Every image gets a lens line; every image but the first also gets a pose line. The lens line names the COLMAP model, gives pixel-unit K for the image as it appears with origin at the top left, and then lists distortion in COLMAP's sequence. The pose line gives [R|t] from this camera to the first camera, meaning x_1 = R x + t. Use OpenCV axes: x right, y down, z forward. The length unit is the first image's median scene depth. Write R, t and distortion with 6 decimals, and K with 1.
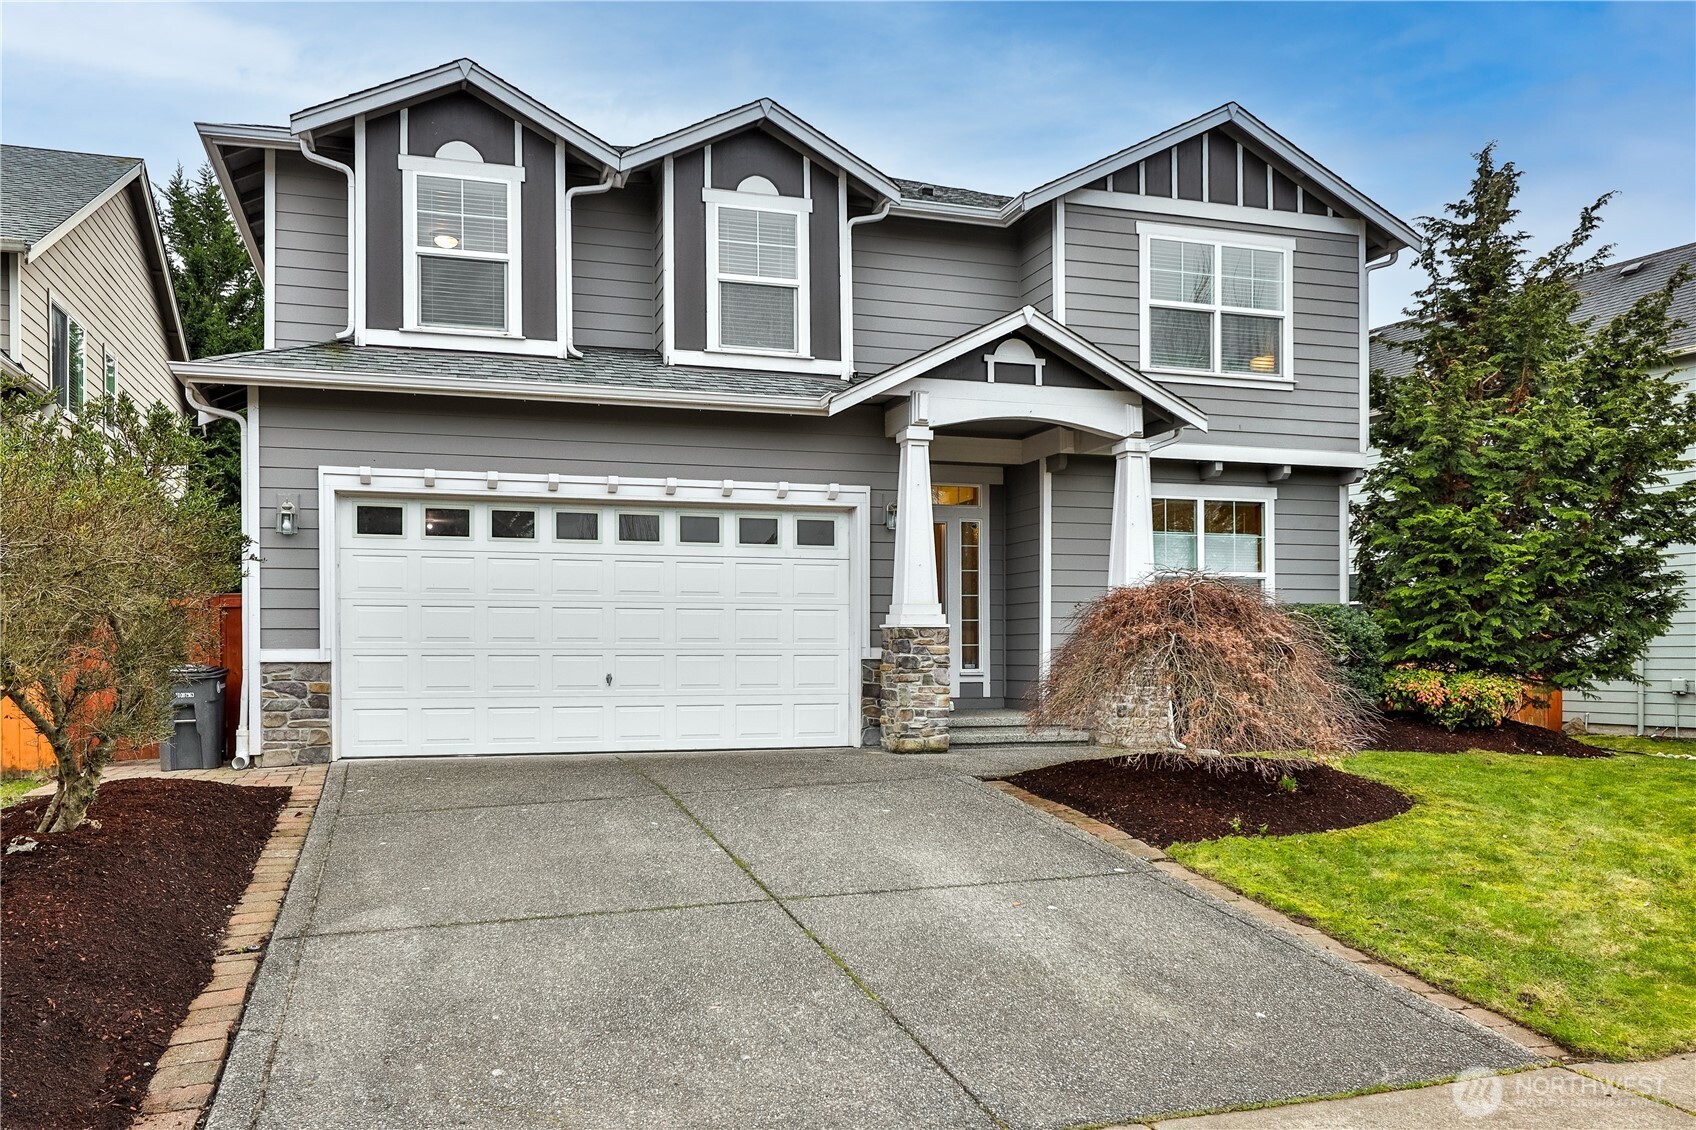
lens RADIAL K [[1025.2, 0, 847.6], [0, 1025.2, 572.9], [0, 0, 1]] dist [0.002669, 0.002931]
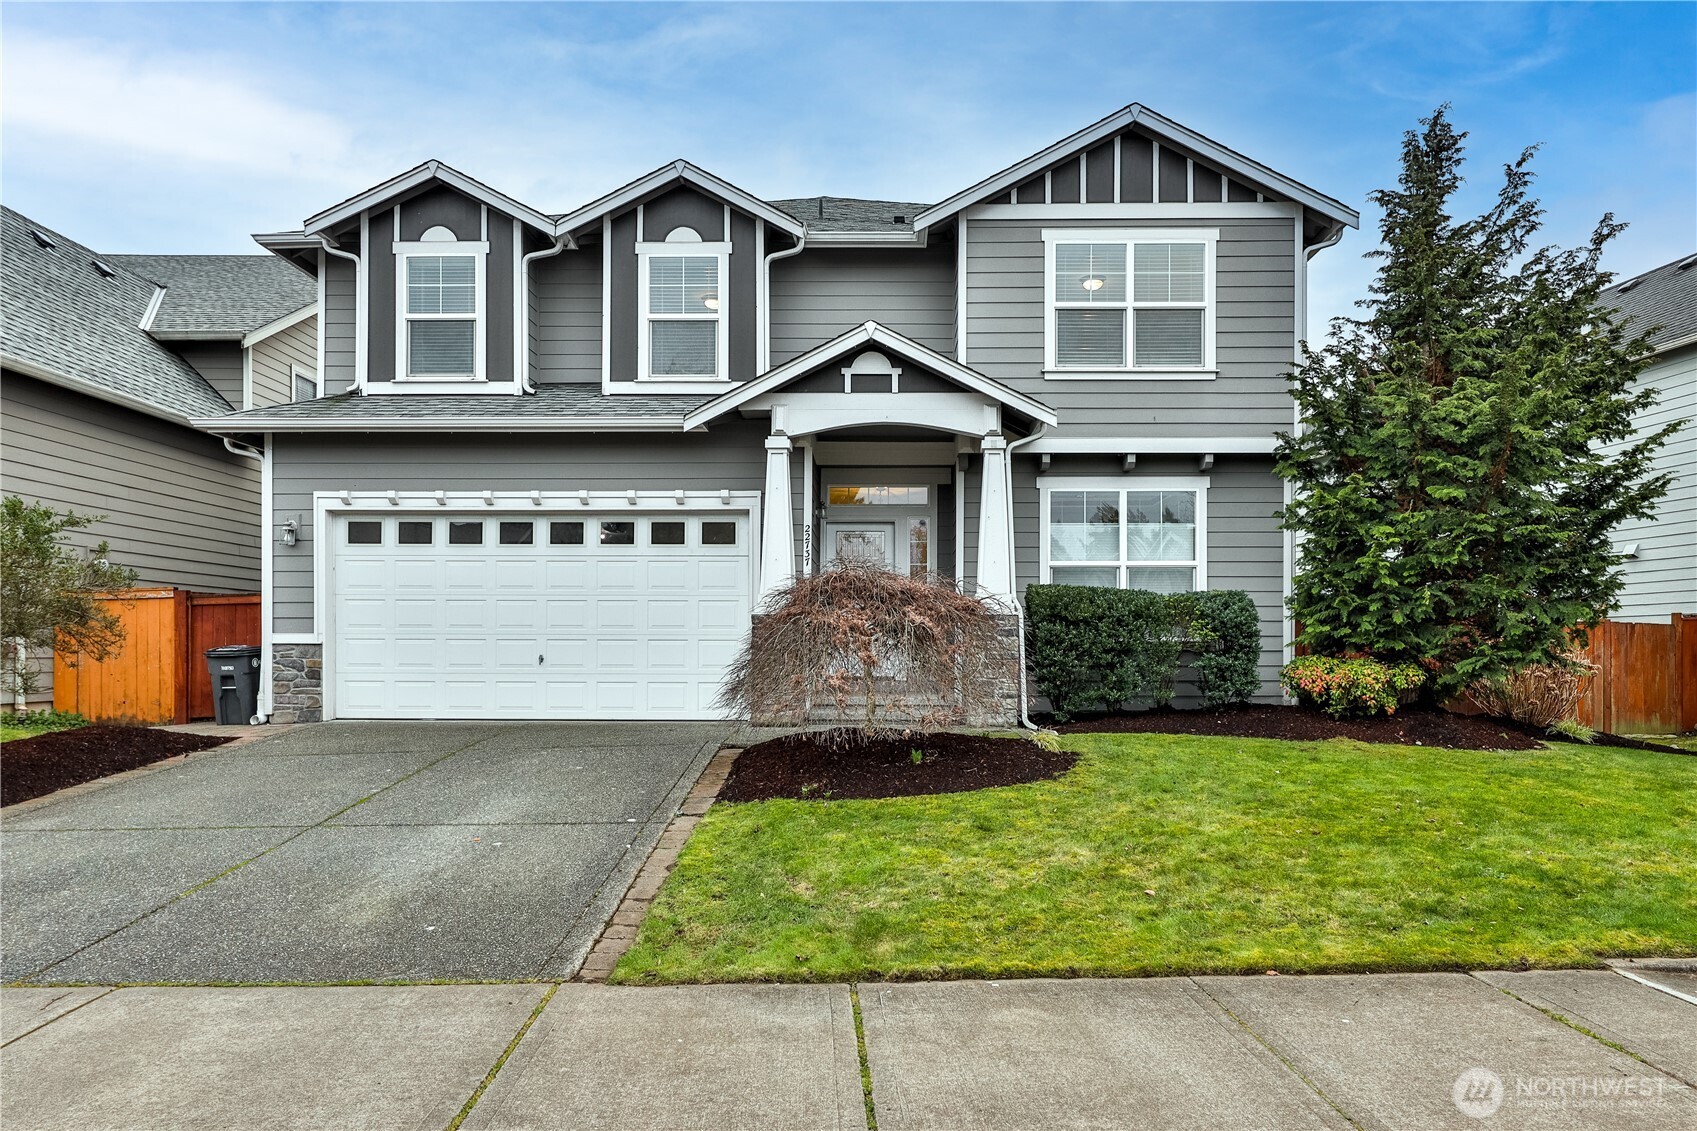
lens RADIAL K [[934.0, 0, 847.8], [0, 934.0, 573.5], [0, 0, 1]] dist [0.006419, 0.000732]
pose [[0.968394, -0.015994, -0.248910, 0.374047], [0.016143, 0.999869, -0.001442, 0.009806], [0.248901, -0.002622, 0.968525, 0.024188]]
